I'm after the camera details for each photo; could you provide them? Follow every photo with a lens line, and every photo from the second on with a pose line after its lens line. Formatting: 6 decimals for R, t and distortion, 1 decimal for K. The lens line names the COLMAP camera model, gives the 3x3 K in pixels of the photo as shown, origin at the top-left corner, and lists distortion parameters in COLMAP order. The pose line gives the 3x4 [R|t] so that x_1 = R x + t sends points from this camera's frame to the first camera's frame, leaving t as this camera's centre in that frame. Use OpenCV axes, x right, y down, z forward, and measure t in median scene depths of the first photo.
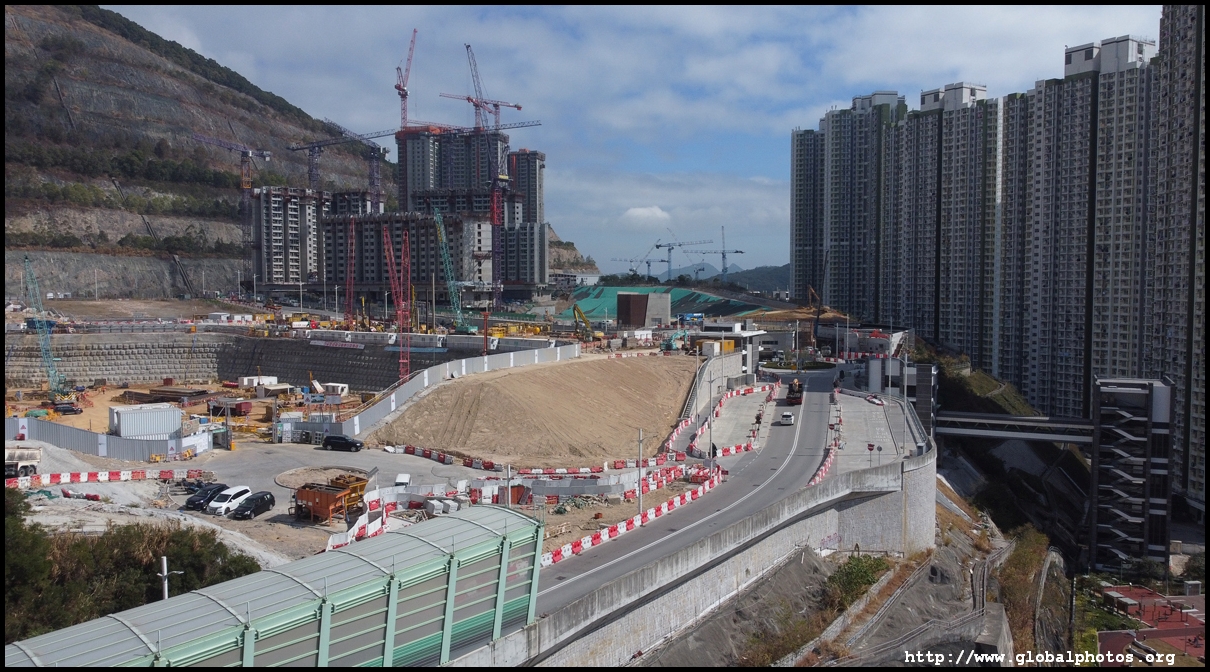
lens RADIAL K [[918.3, 0, 602.5], [0, 918.3, 337.0], [0, 0, 1]] dist [0.000203, -0.003229]
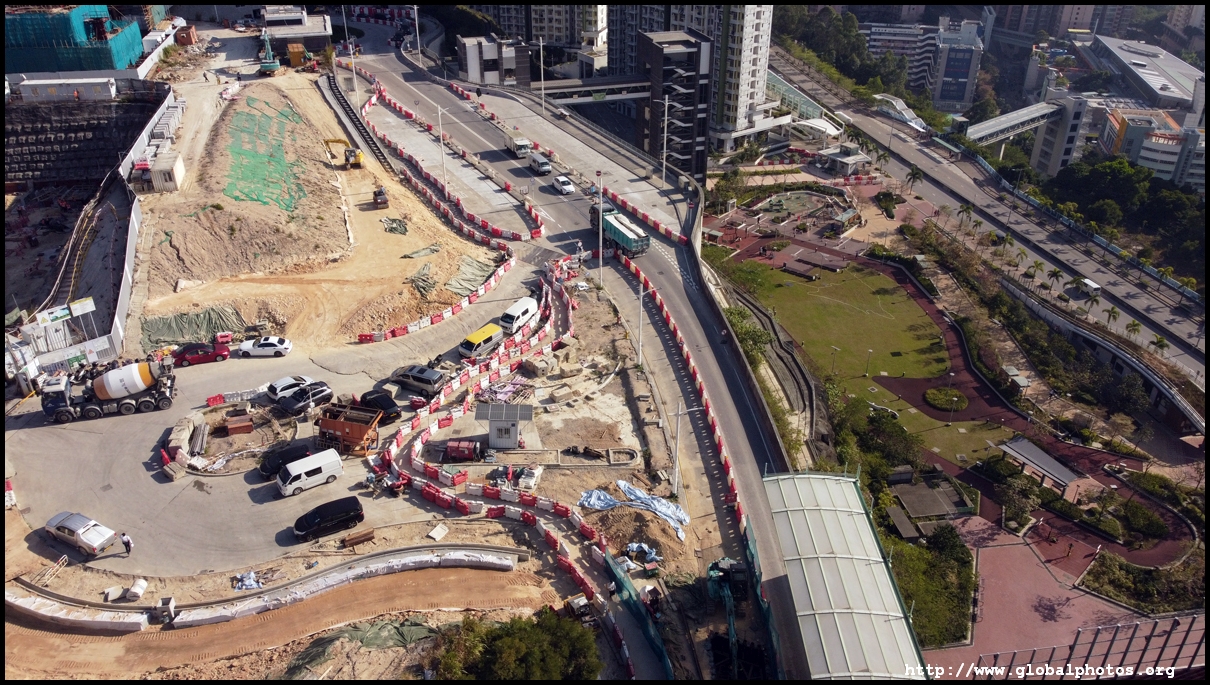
lens RADIAL K [[903.5, 0, 595.8], [0, 903.5, 339.2], [0, 0, 1]] dist [0.004012, -0.008106]
pose [[0.741791, -0.334013, 0.581534, -0.159053], [0.037785, 0.886582, 0.461025, -0.080851], [-0.669566, -0.320010, 0.670279, 0.107264]]
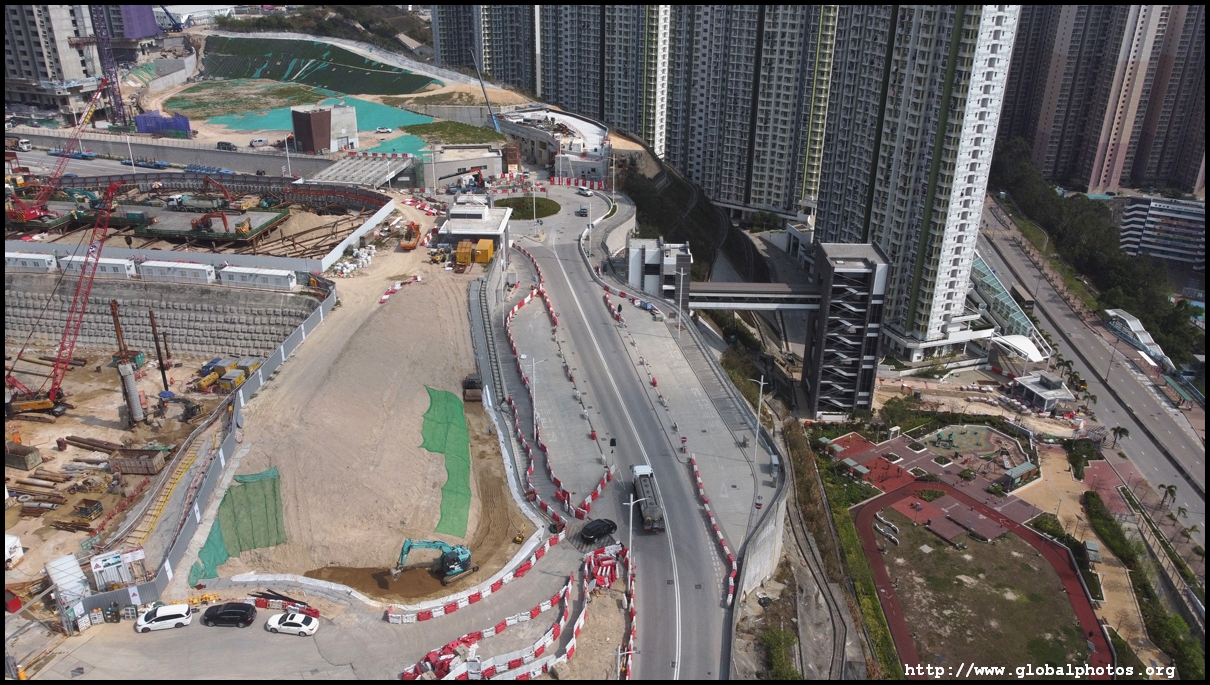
lens RADIAL K [[903.5, 0, 598.6], [0, 903.5, 339.2], [0, 0, 1]] dist [0.004012, -0.008106]
pose [[0.909509, -0.161606, 0.382983, -0.077027], [0.013067, 0.931994, 0.362238, -0.144079], [-0.415478, -0.324454, 0.849769, 0.096443]]
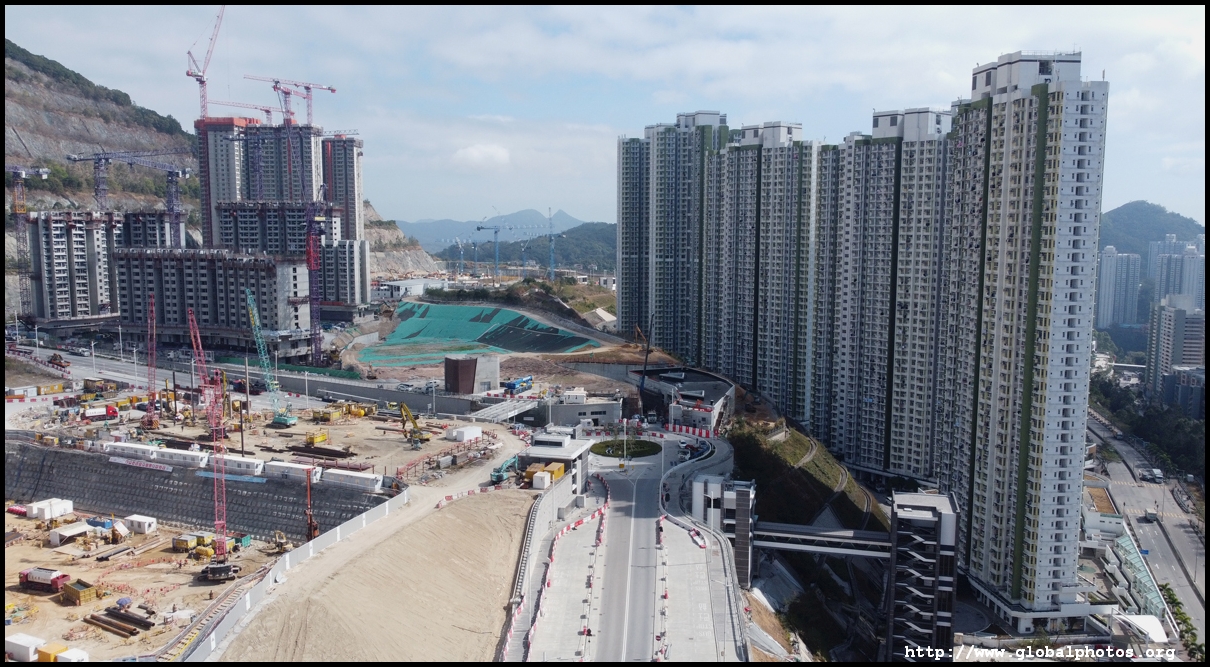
lens RADIAL K [[931.9, 0, 602.2], [0, 931.9, 337.2], [0, 0, 1]] dist [0.015298, -0.021448]
pose [[0.982791, -0.017619, 0.183881, -0.001035], [0.006274, 0.998051, 0.062094, -0.124875], [-0.184616, -0.059871, 0.980985, -0.005303]]
